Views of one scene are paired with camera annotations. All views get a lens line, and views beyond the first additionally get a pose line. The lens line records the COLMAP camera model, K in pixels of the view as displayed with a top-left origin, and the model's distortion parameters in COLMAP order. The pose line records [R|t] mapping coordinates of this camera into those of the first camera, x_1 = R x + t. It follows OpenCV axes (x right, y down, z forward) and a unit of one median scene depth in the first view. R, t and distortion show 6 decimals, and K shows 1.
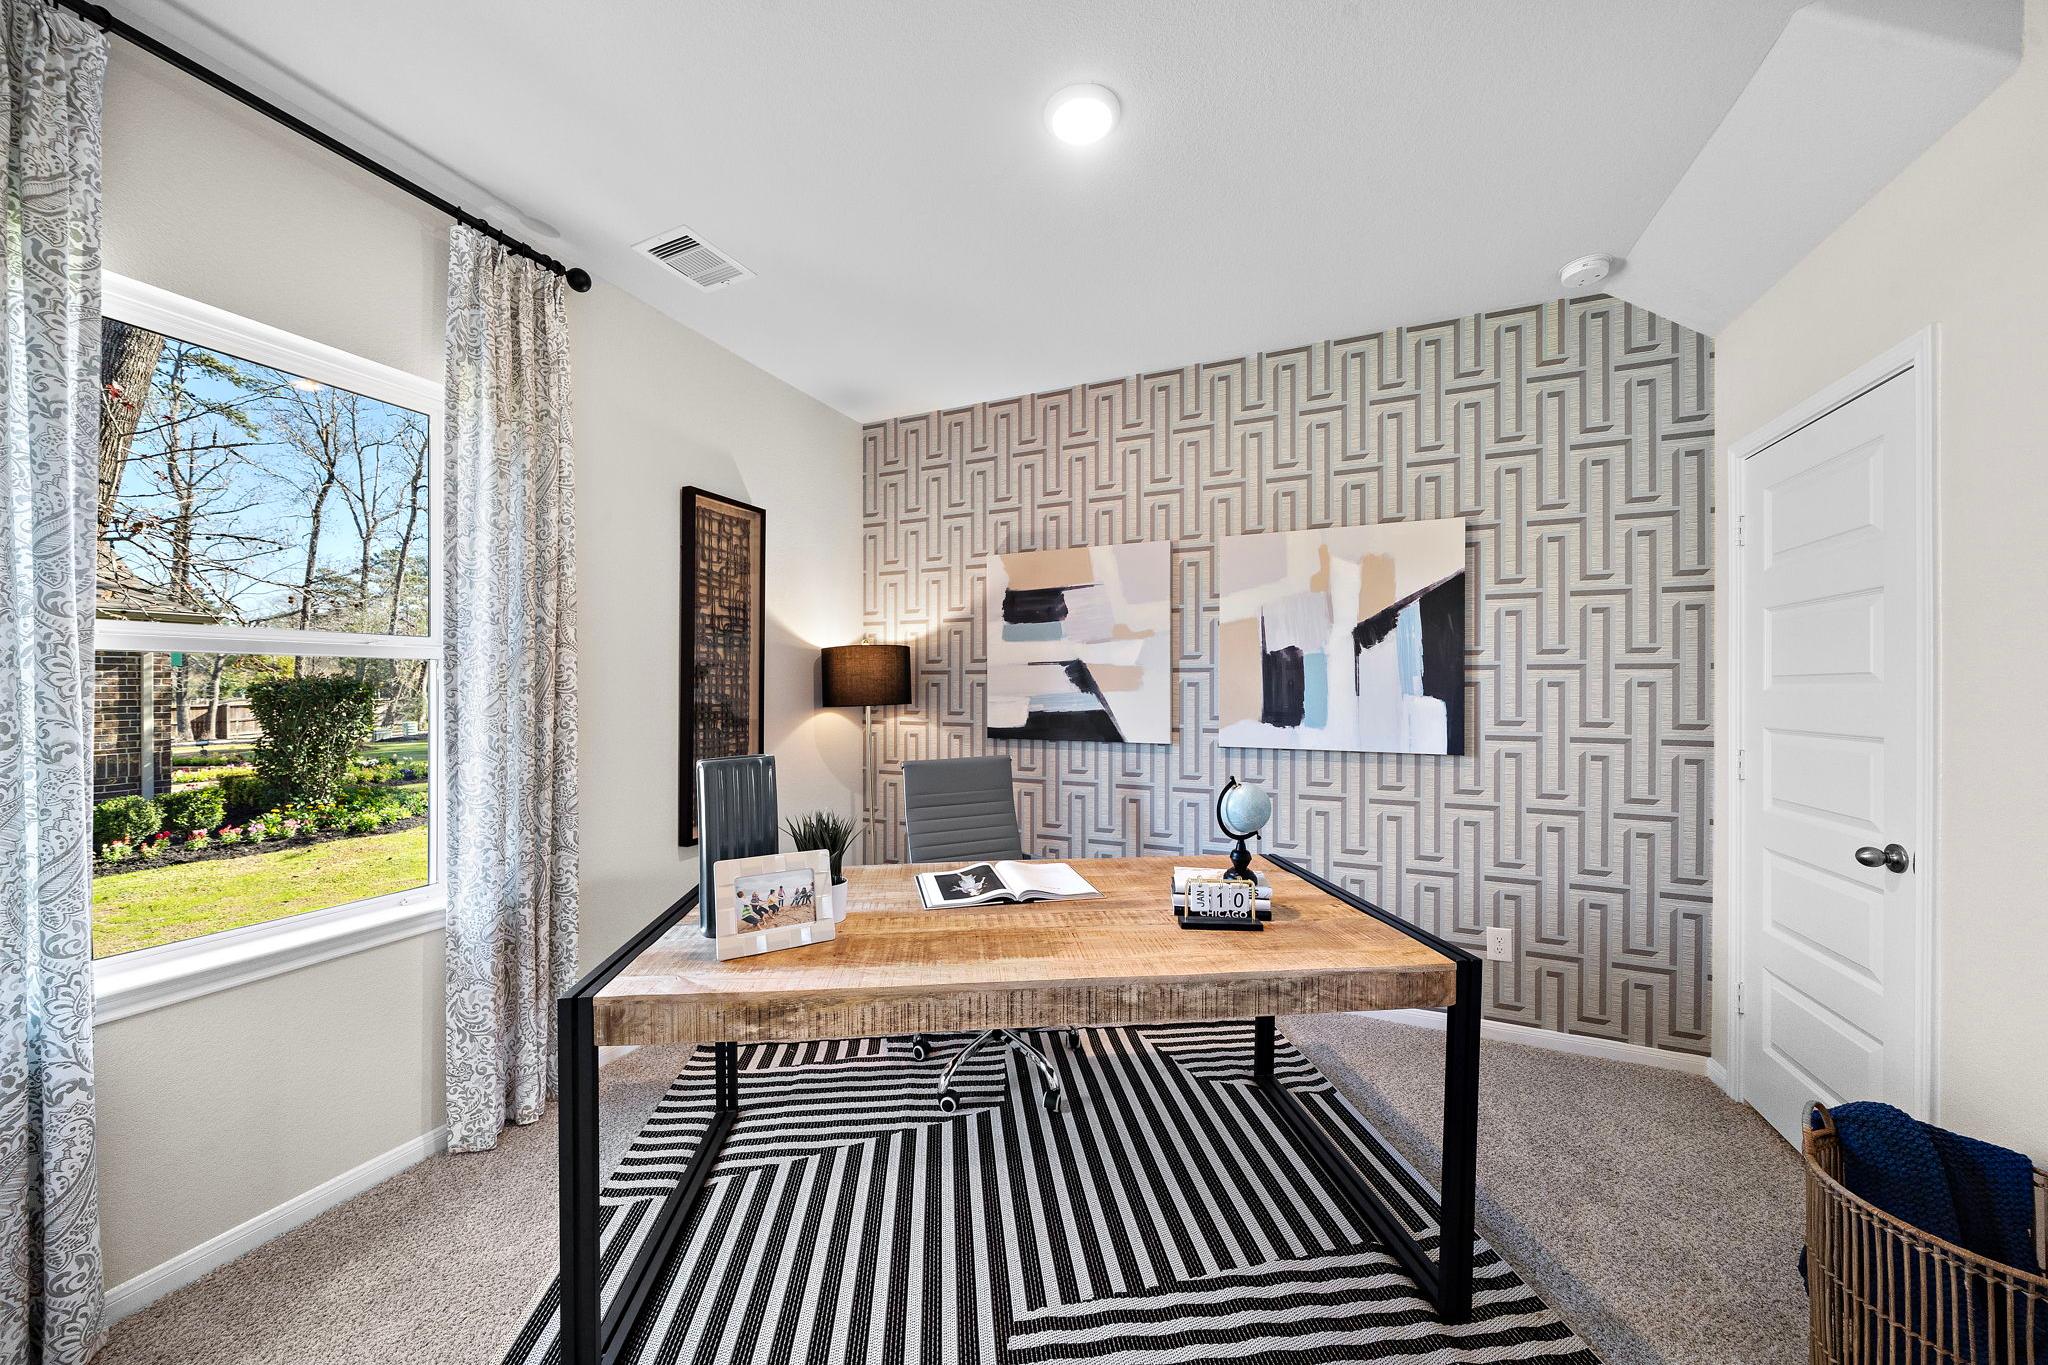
lens RADIAL K [[706.3, 0, 1012.5], [0, 706.3, 683.8], [0, 0, 1]] dist [-0.003279, -0.000561]
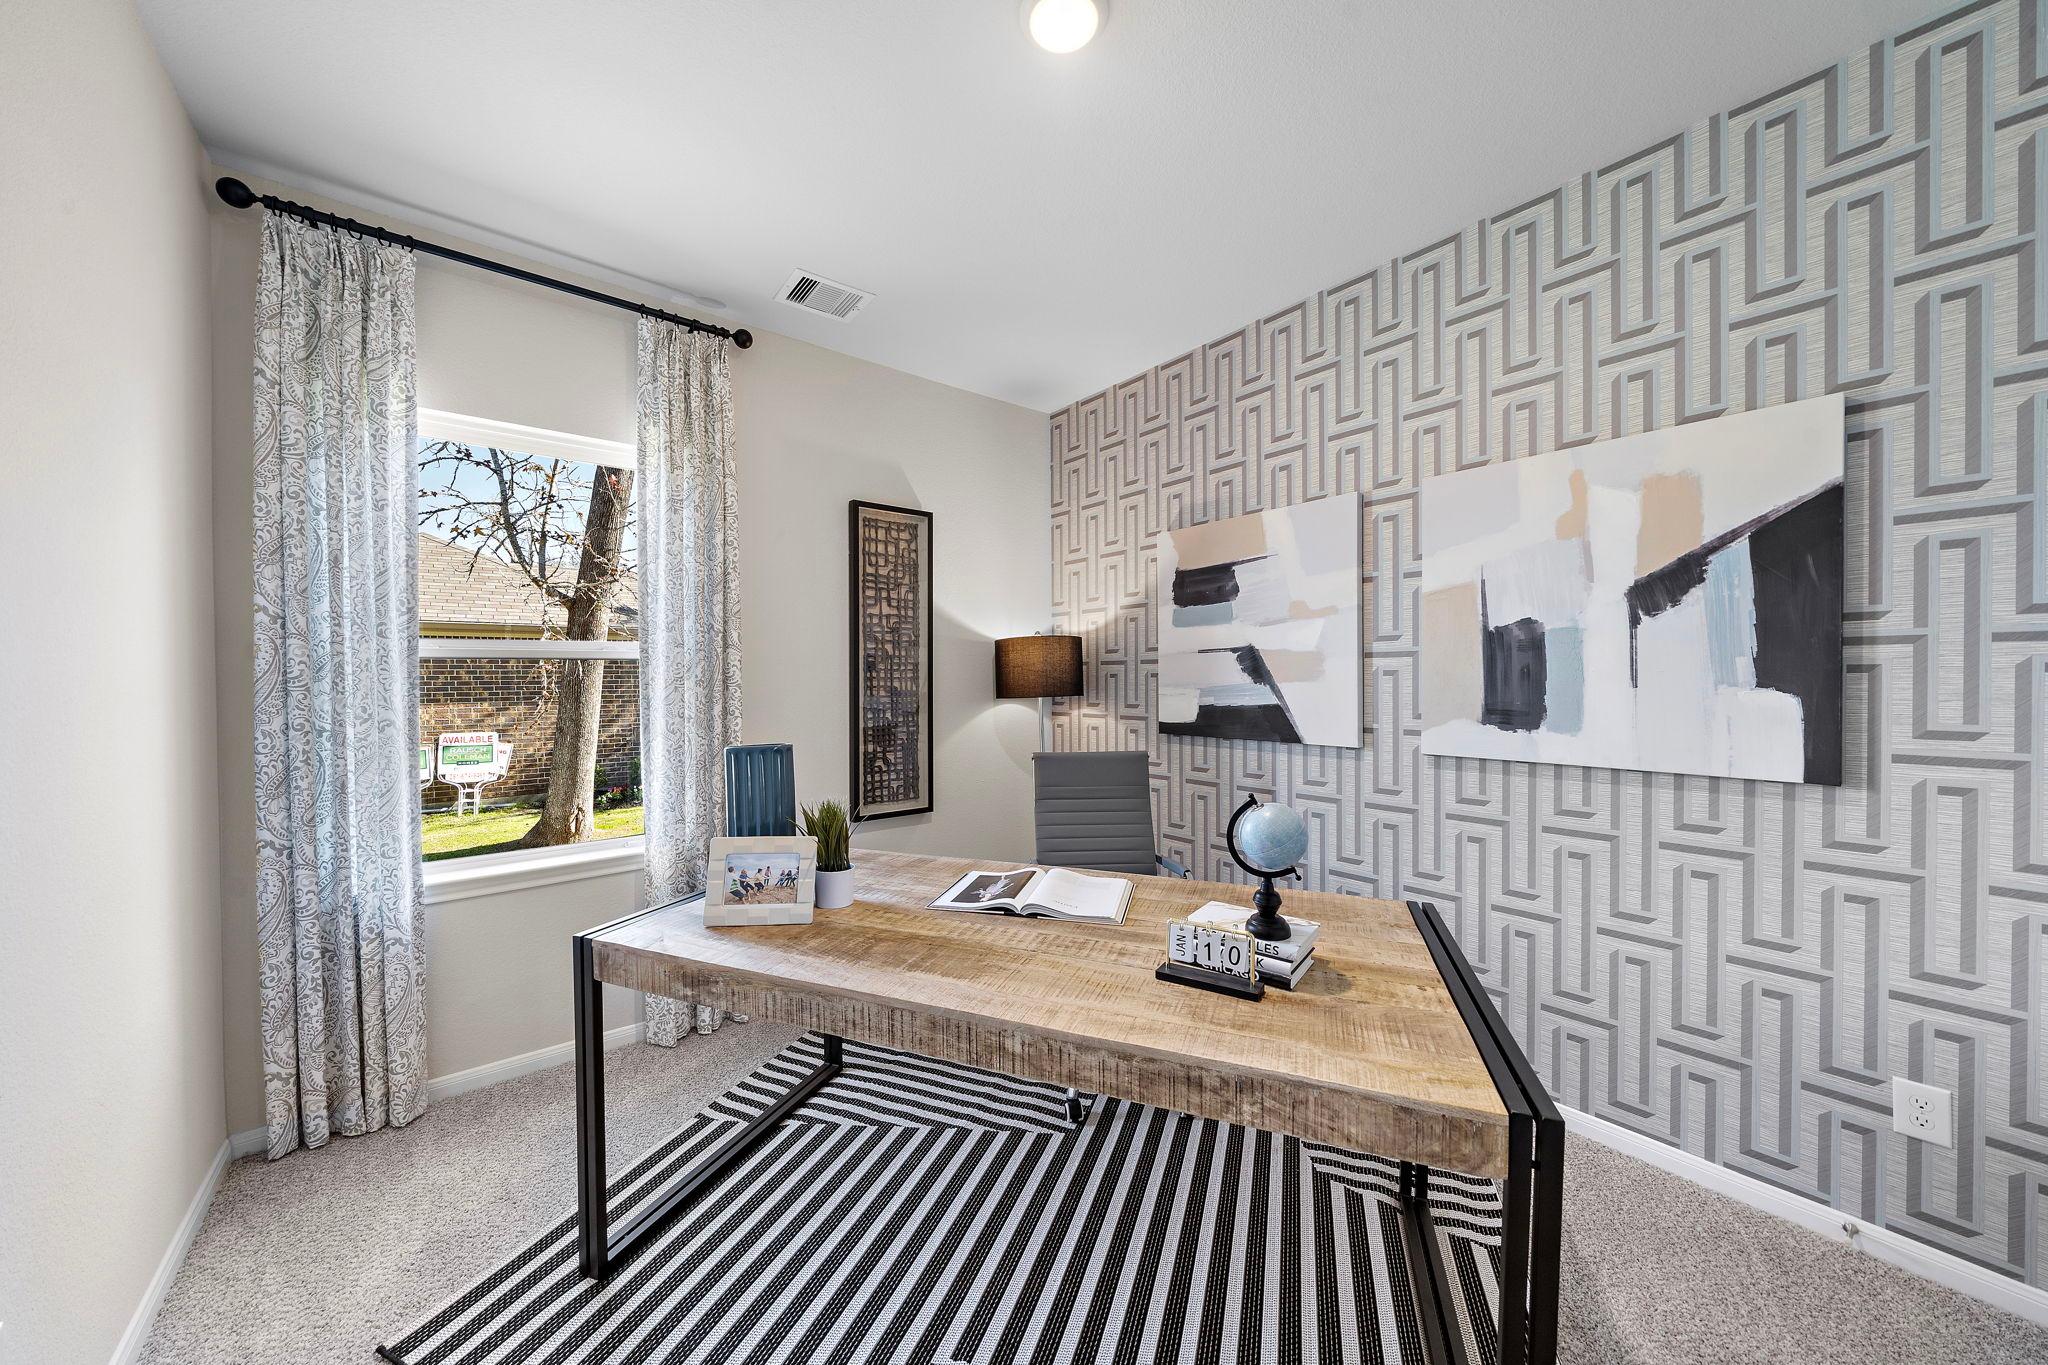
lens RADIAL K [[706.3, 0, 1014.1], [0, 706.3, 682.7], [0, 0, 1]] dist [-0.003279, -0.000561]
pose [[0.882518, -0.003468, -0.470266, 0.297953], [0.009711, 0.999894, 0.010852, -0.000859], [0.470178, -0.014144, 0.882458, 0.134551]]
